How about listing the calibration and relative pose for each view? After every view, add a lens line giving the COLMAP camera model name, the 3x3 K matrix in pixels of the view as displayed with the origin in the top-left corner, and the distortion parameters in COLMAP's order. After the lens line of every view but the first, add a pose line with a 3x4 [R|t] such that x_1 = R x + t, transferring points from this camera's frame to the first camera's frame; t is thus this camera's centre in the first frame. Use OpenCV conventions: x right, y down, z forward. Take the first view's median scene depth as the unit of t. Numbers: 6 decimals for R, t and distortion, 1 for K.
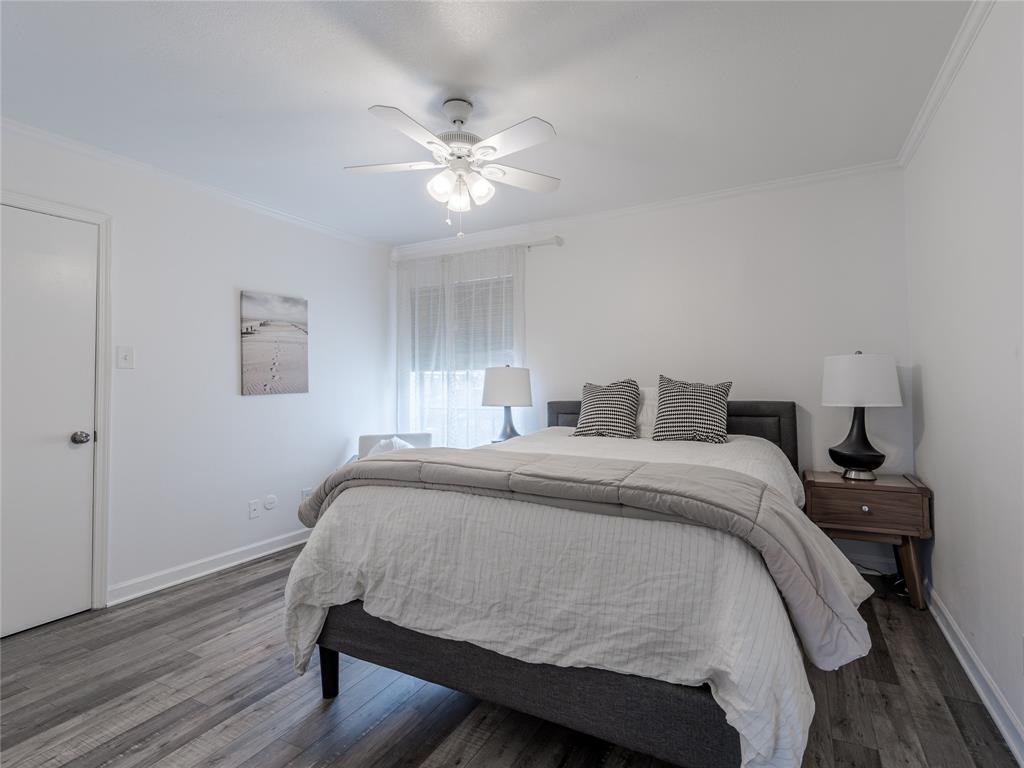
lens RADIAL K [[484.7, 0, 530.3], [0, 484.7, 361.3], [0, 0, 1]] dist [0.001652, 0.000034]
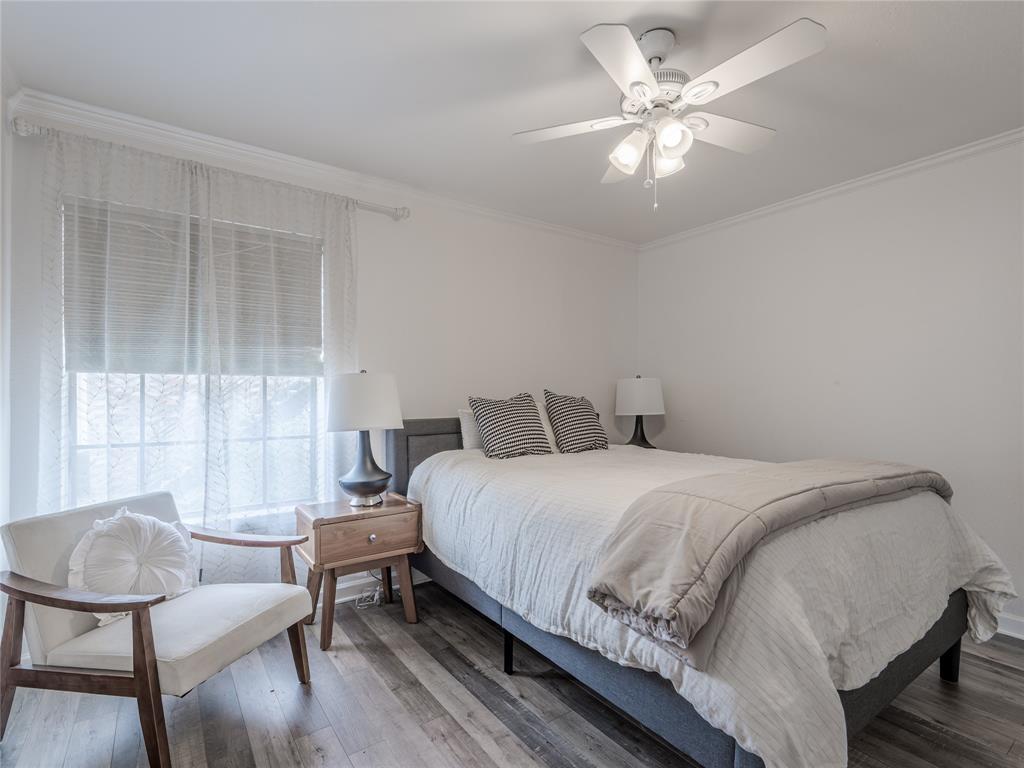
lens RADIAL K [[503.4, 0, 474.6], [0, 503.4, 397.3], [0, 0, 1]] dist [-0.000005, -0.000280]
pose [[0.482471, 0.003218, 0.875906, -0.612071], [-0.042789, 0.998886, 0.019899, 0.024144], [-0.874866, -0.047079, 0.482071, 0.517433]]
